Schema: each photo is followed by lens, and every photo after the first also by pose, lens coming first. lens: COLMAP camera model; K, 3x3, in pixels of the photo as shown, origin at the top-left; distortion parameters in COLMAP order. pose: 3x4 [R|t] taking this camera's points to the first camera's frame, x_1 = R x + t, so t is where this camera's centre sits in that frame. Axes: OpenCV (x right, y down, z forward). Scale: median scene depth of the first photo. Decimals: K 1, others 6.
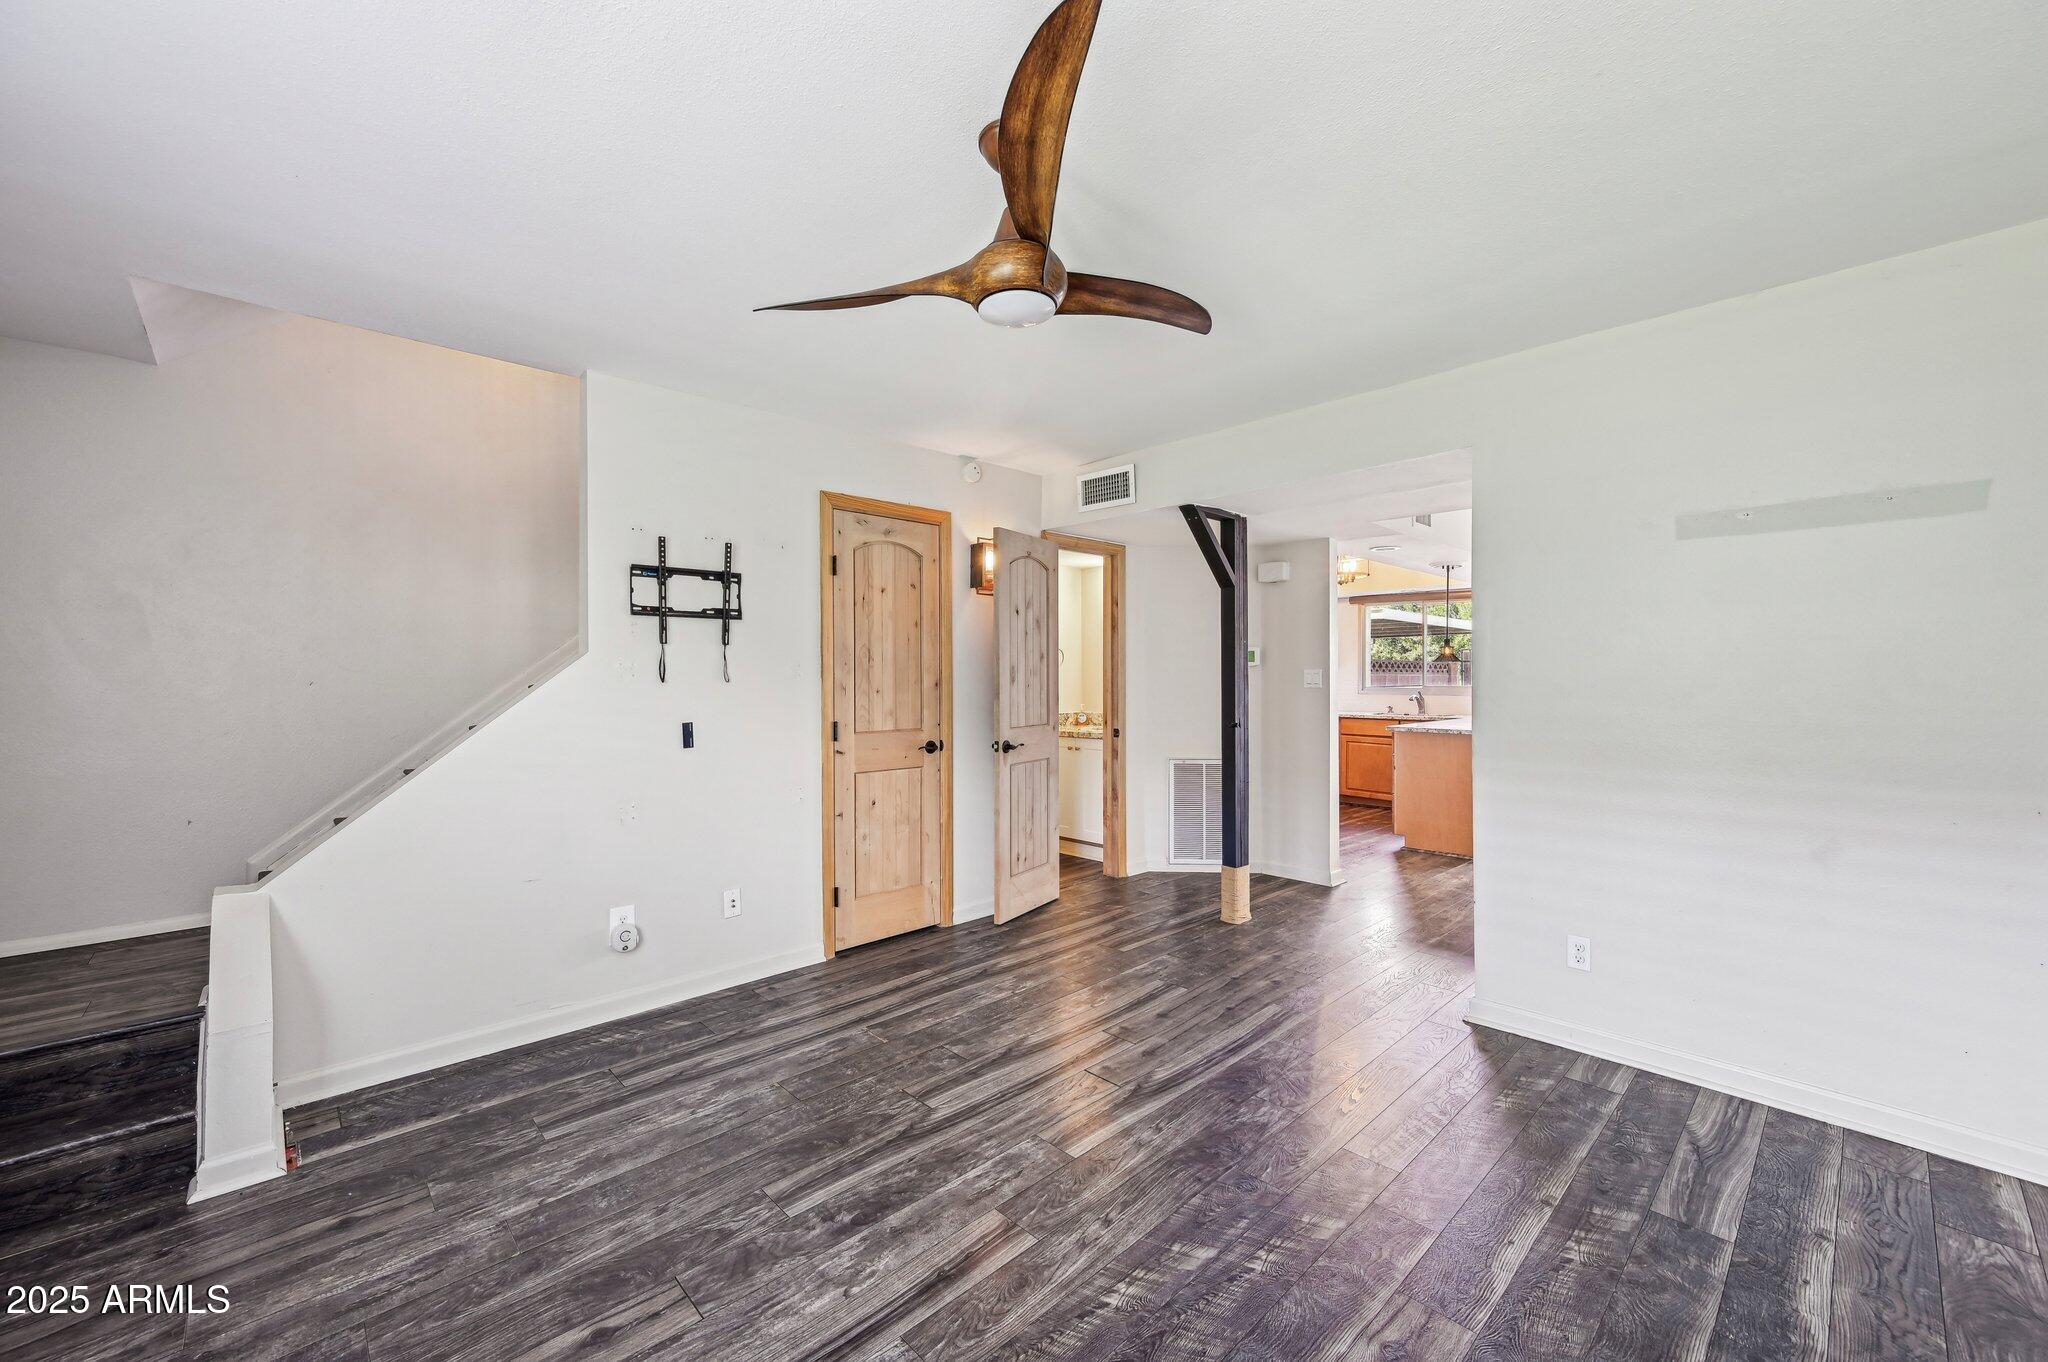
lens RADIAL K [[806.5, 0, 1018.8], [0, 806.5, 678.3], [0, 0, 1]] dist [0.001868, 0.000042]
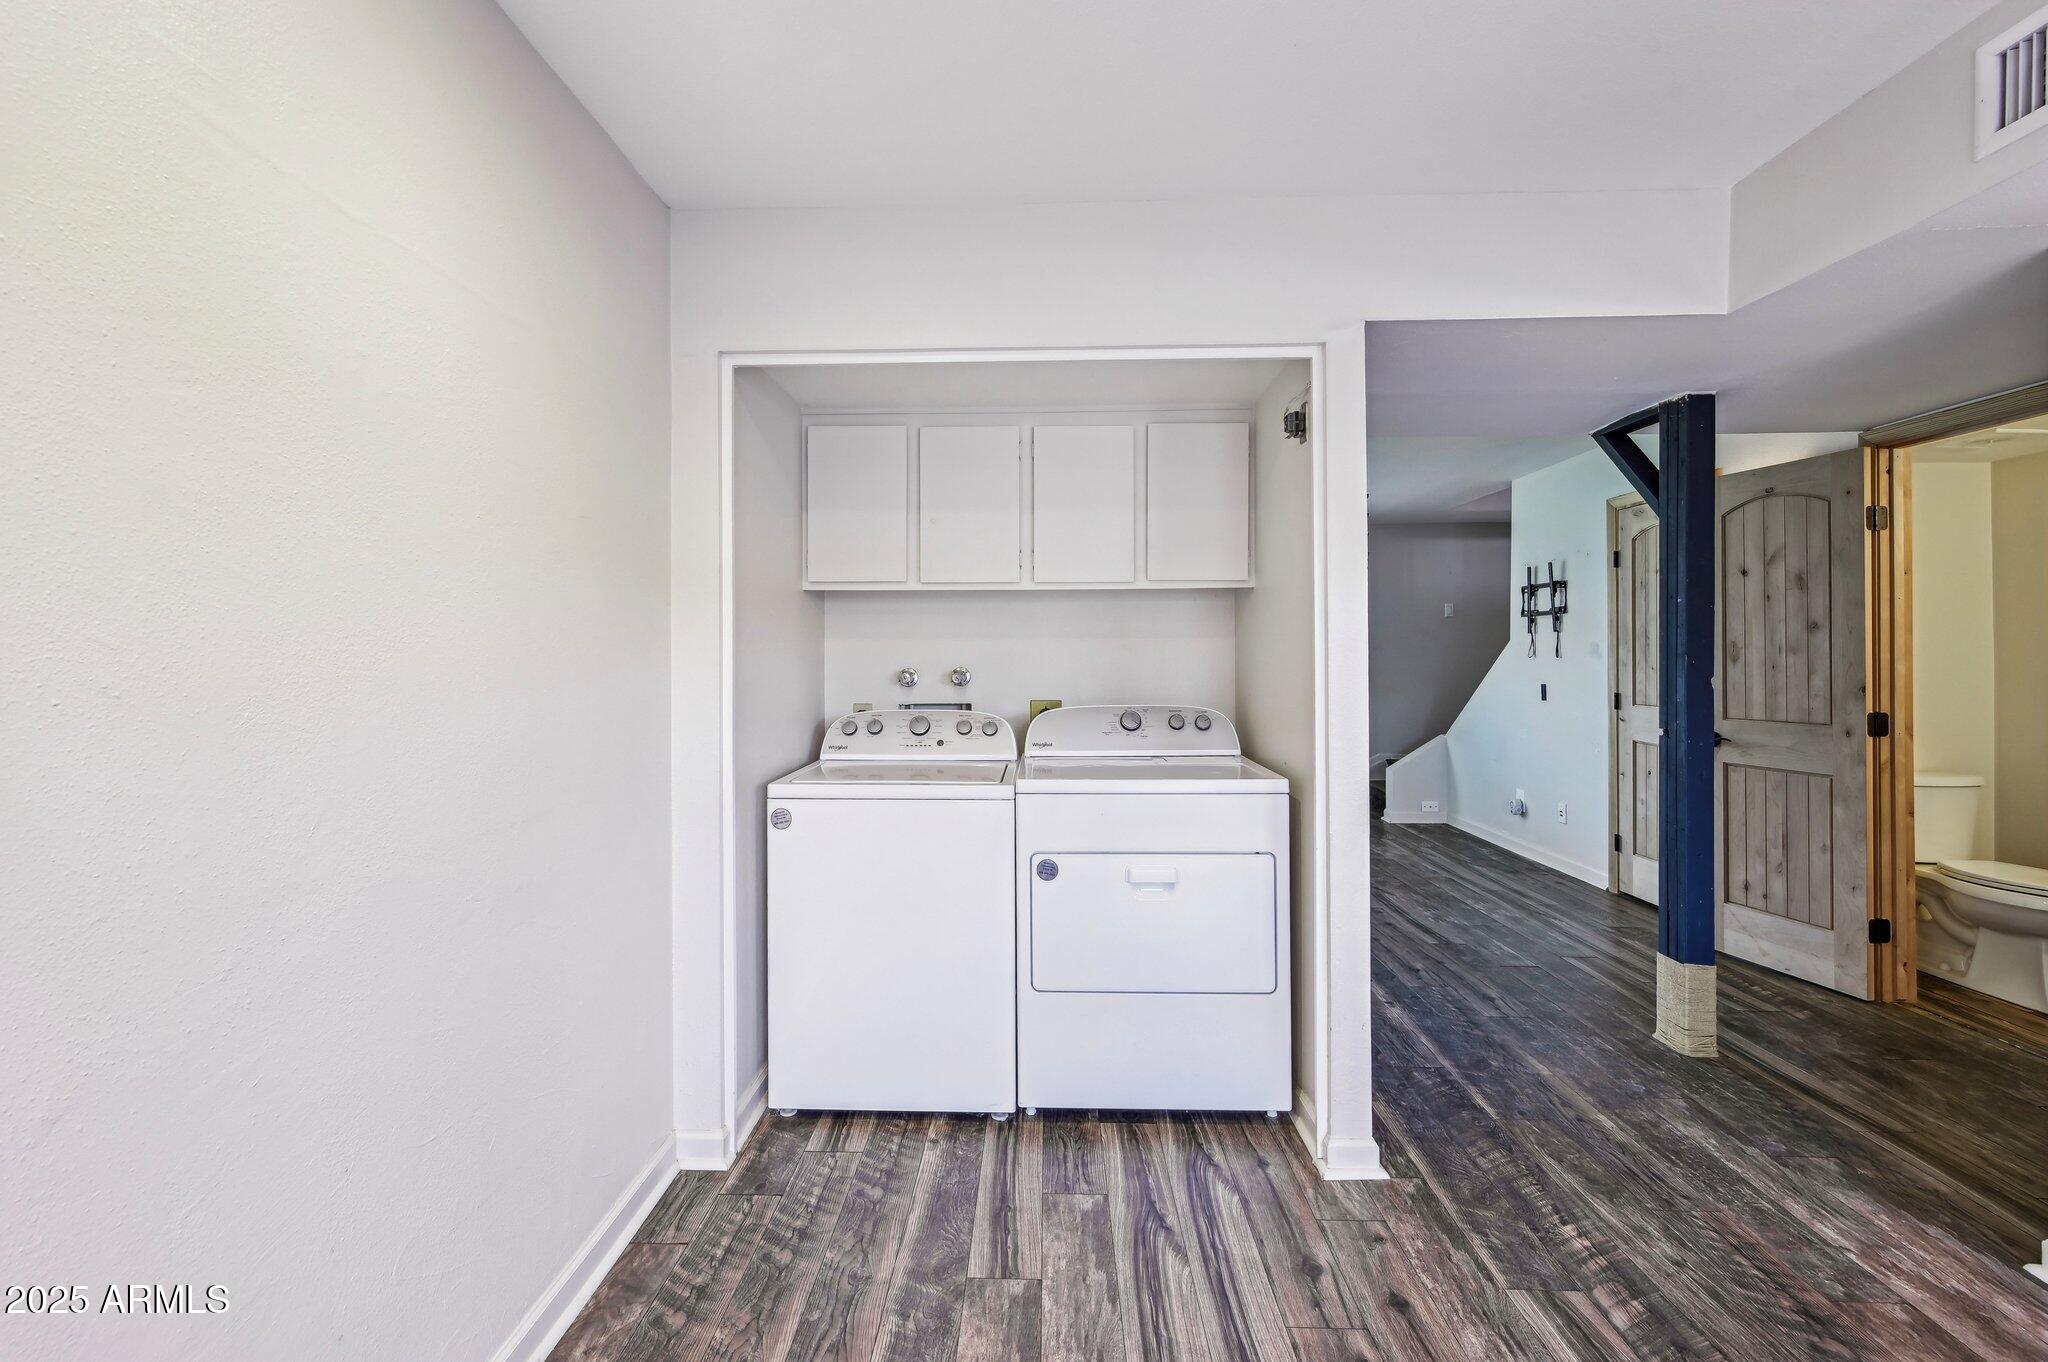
lens RADIAL K [[806.5, 0, 1025.0], [0, 806.5, 663.6], [0, 0, 1]] dist [0.001868, 0.000042]
pose [[-0.710169, 0.017064, -0.703824, 1.391449], [0.008916, 0.999844, 0.015244, -0.016164], [0.703974, 0.004550, -0.710211, 1.412341]]
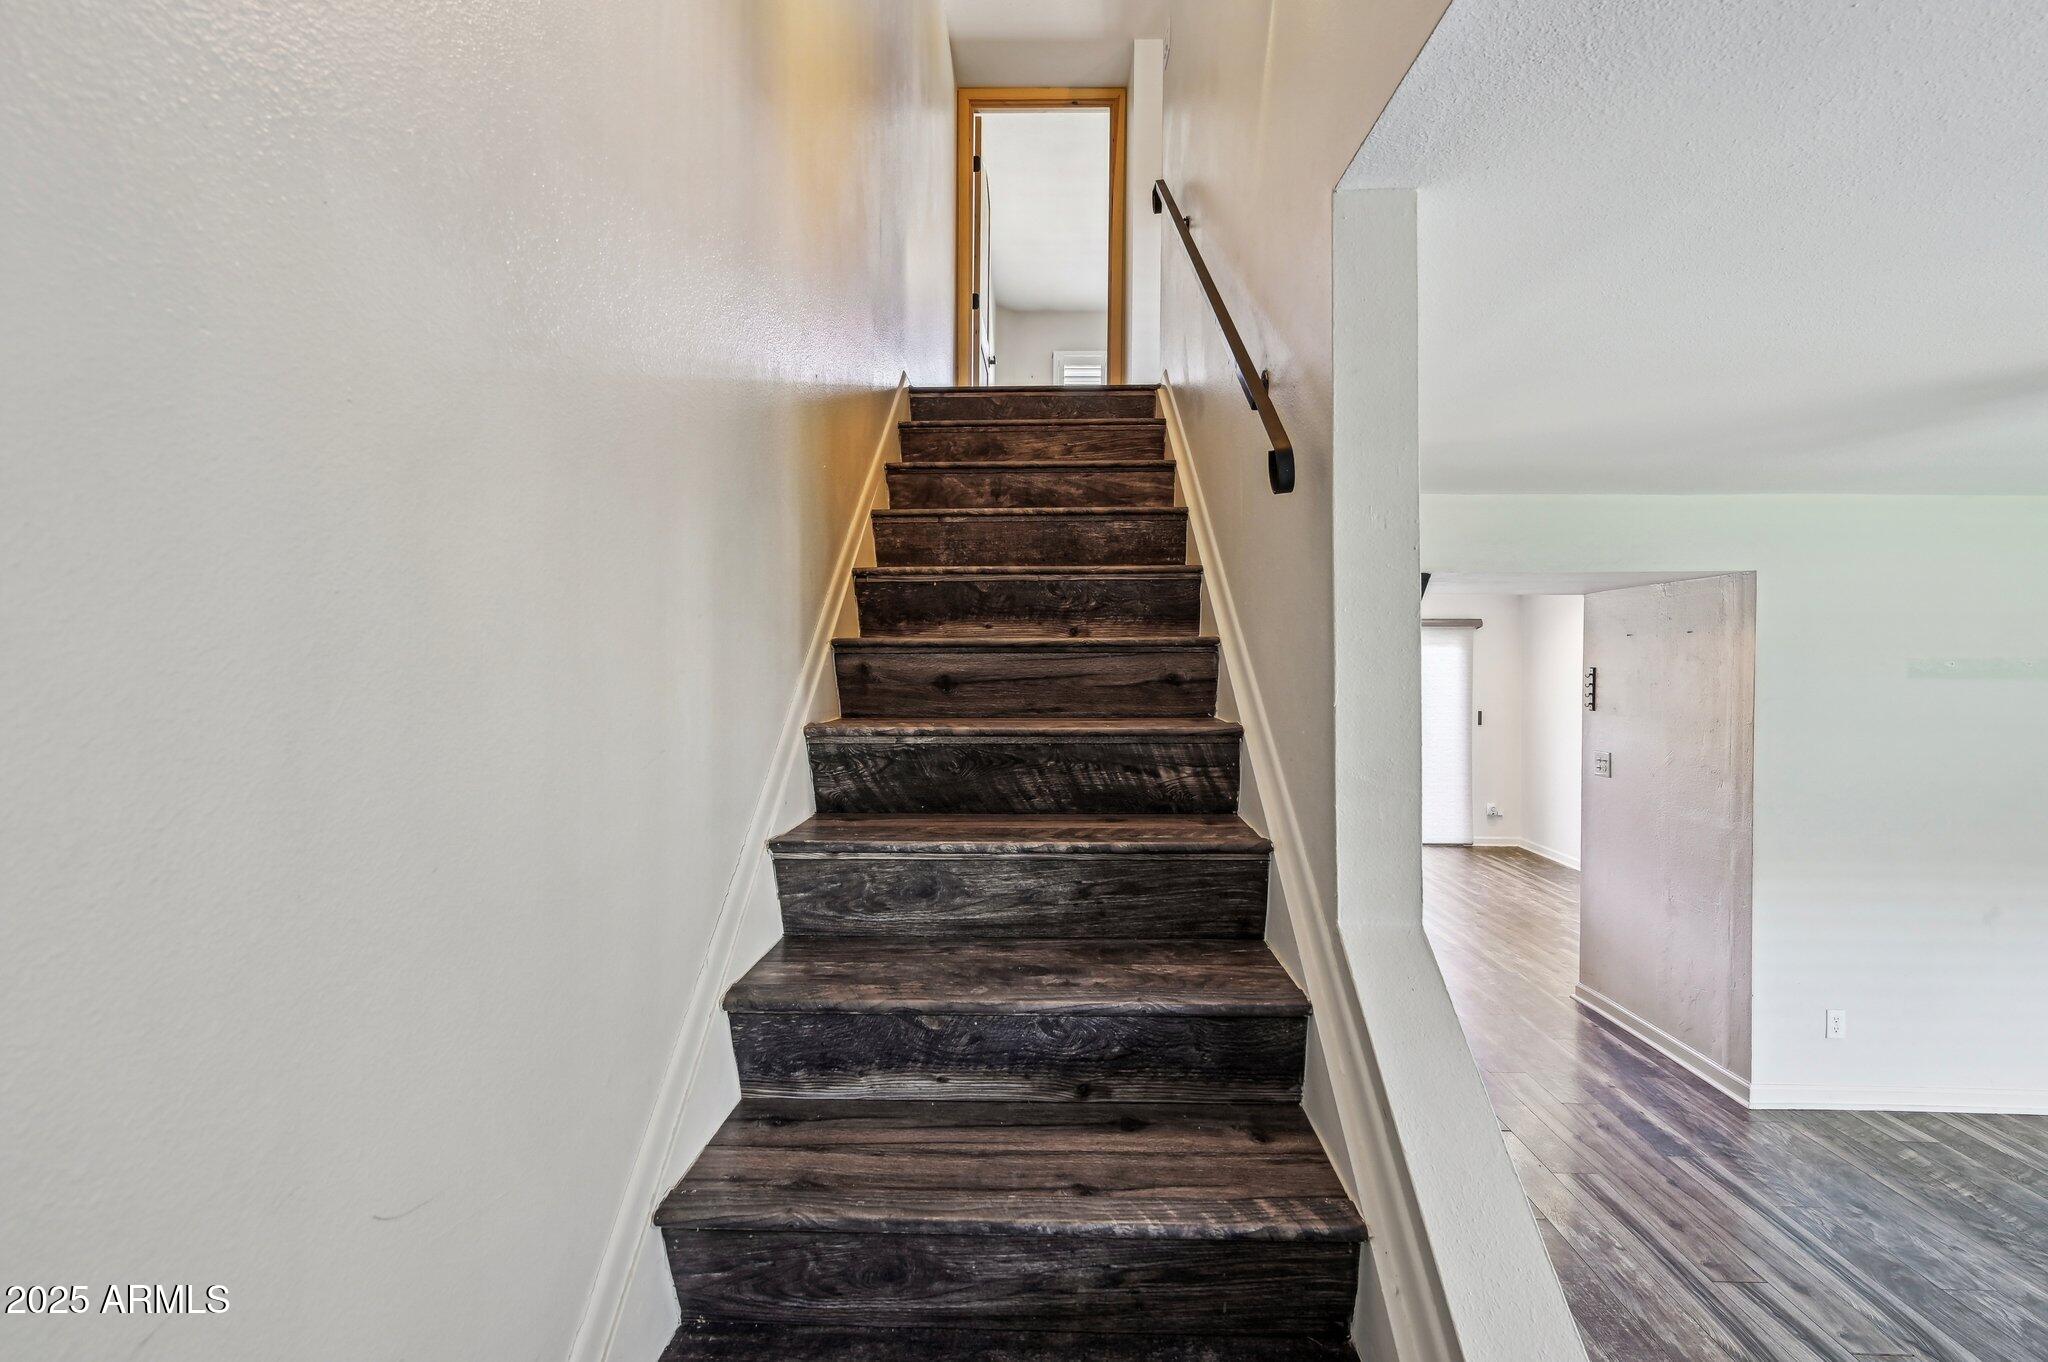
lens RADIAL K [[891.4, 0, 1027.8], [0, 891.4, 672.7], [0, 0, 1]] dist [0.002015, 0.000205]
pose [[0.703186, 0.010006, 0.710936, -0.895978], [-0.004521, 0.999944, -0.009601, -0.127763], [-0.710992, 0.003537, 0.703191, 0.789017]]
